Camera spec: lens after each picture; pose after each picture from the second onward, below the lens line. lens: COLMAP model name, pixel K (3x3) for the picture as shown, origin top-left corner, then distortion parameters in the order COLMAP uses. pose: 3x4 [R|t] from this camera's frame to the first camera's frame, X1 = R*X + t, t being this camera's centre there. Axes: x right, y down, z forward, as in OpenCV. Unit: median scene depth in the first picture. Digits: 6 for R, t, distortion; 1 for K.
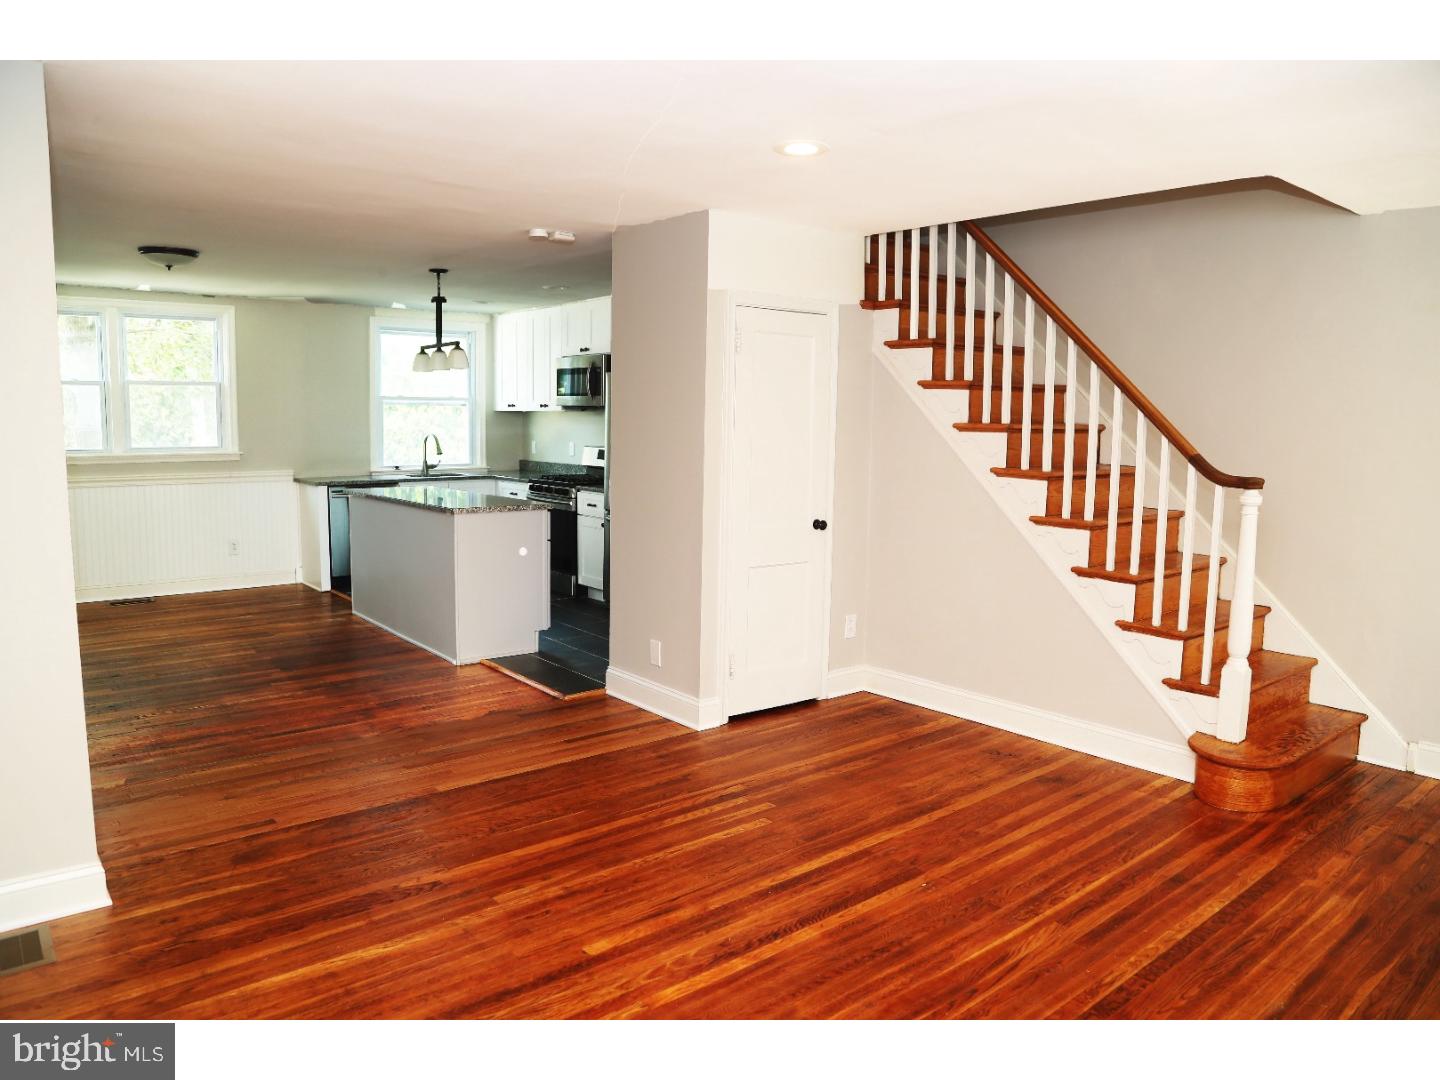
lens RADIAL K [[986.3, 0, 719.9], [0, 986.3, 534.9], [0, 0, 1]] dist [-0.087524, 0.030099]
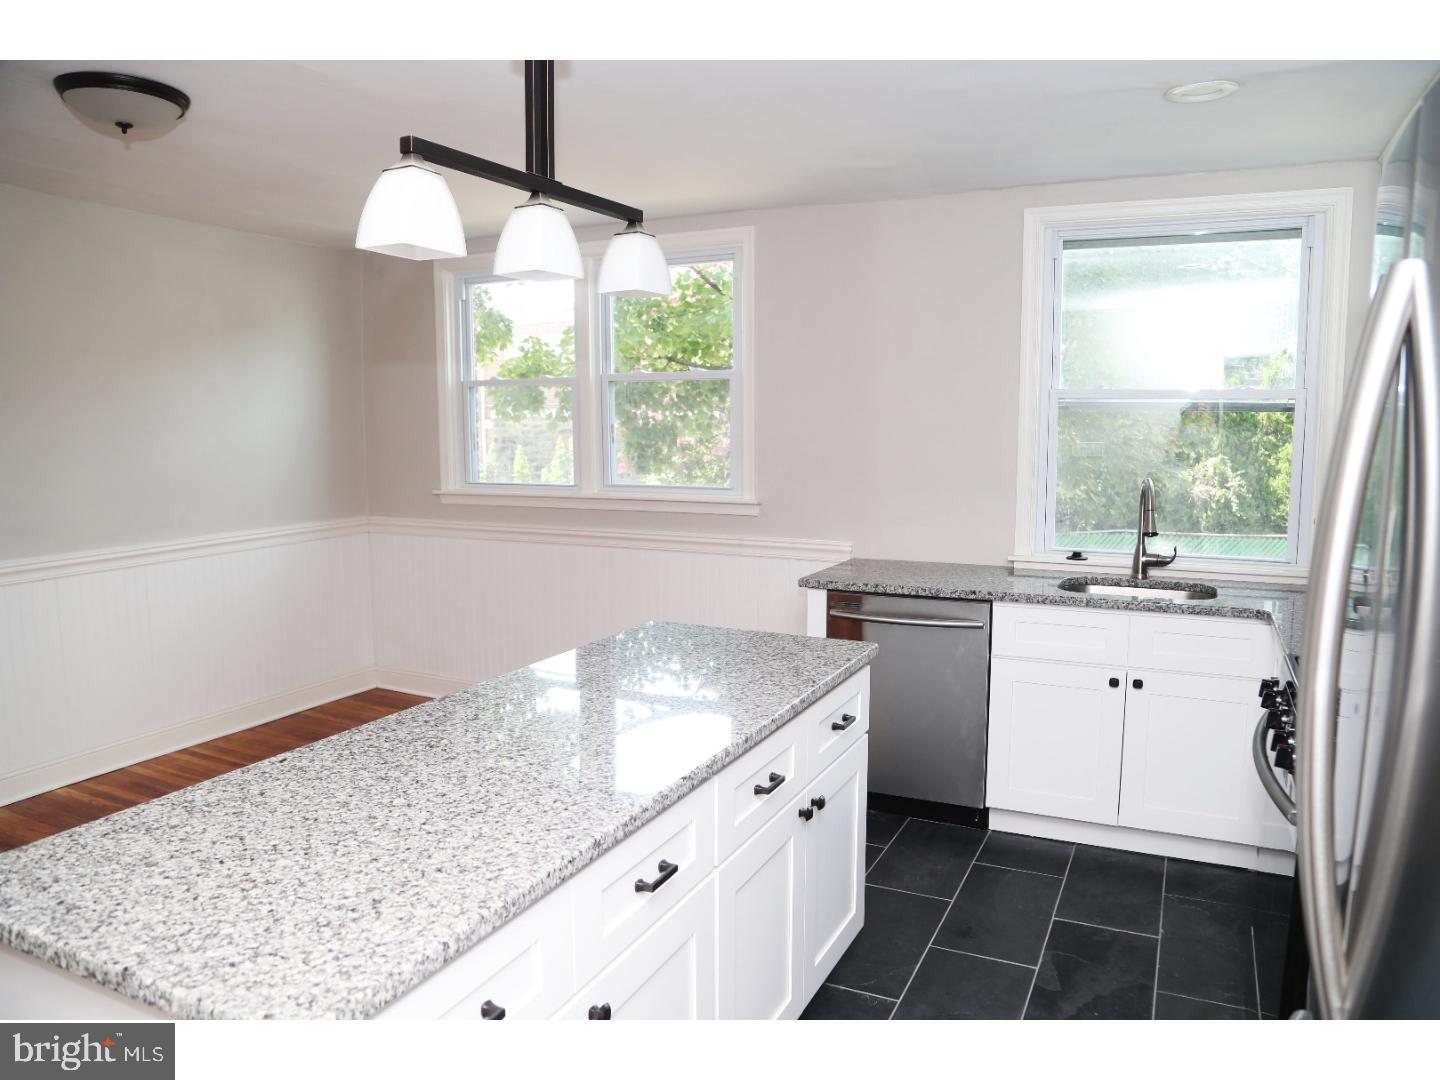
lens RADIAL K [[986.3, 0, 721.1], [0, 986.3, 543.2], [0, 0, 1]] dist [-0.087524, 0.030099]
pose [[0.412842, 0.097945, -0.905521, -0.033212], [-0.101177, 0.992980, 0.061277, -0.213237], [0.905165, 0.066320, 0.419854, 1.721649]]
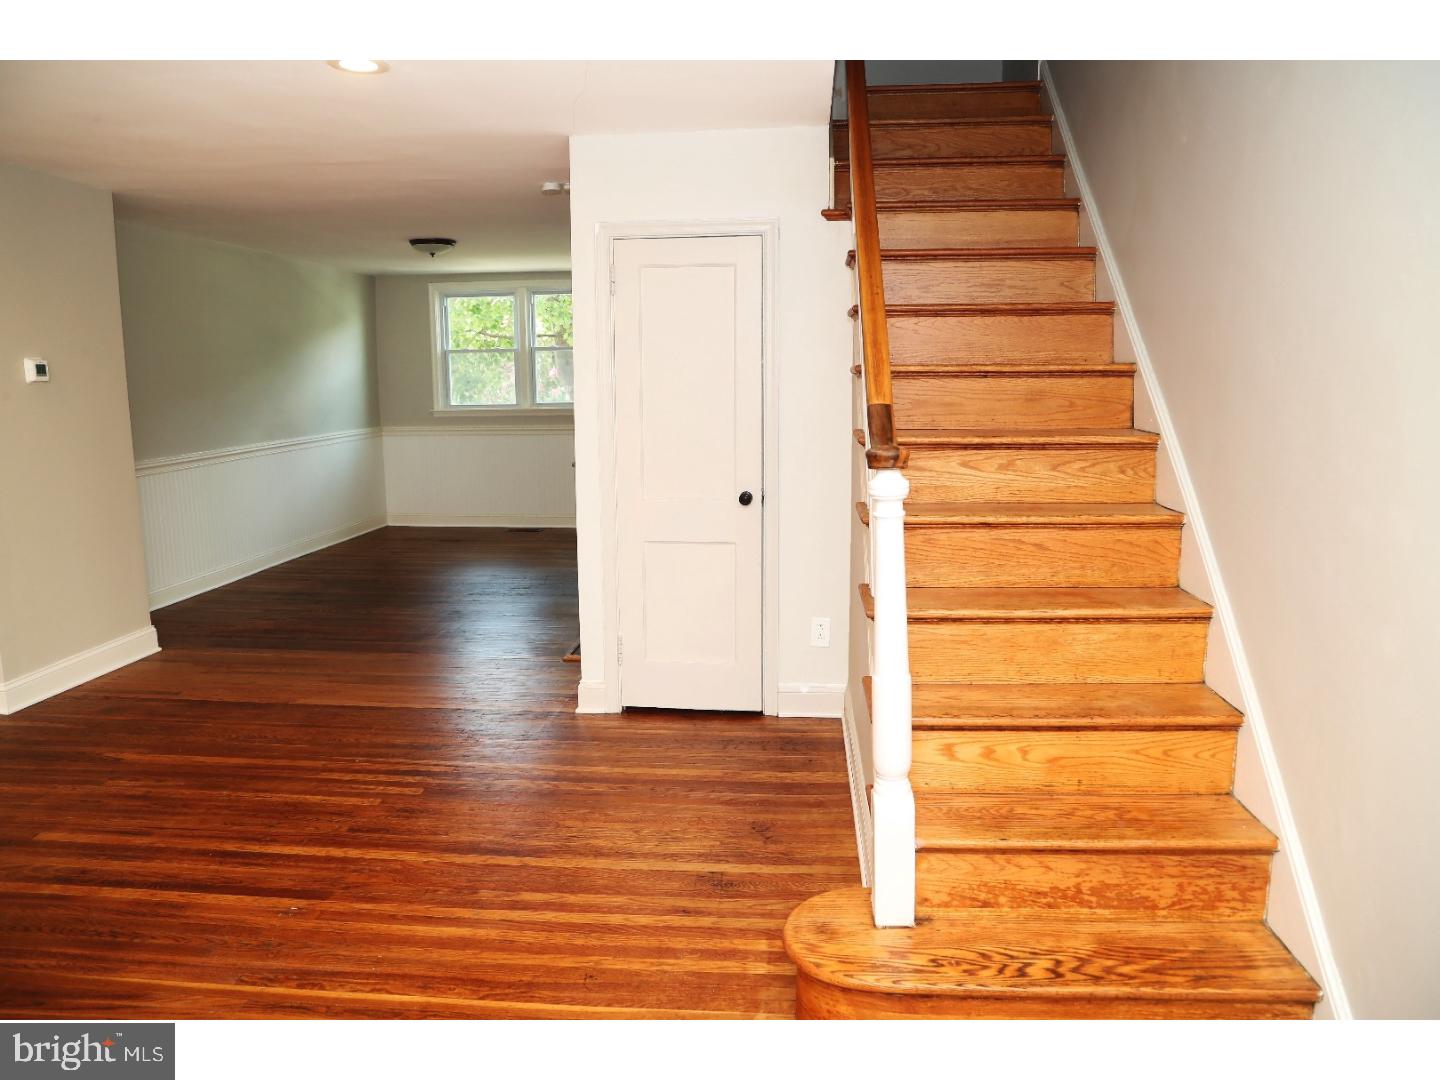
lens RADIAL K [[986.3, 0, 725.8], [0, 986.3, 534.0], [0, 0, 1]] dist [-0.087524, 0.030099]
pose [[0.715899, 0.092403, -0.692063, 0.931743], [-0.066052, 0.995722, 0.064621, -0.046936], [0.695073, -0.000550, 0.718939, 0.583013]]
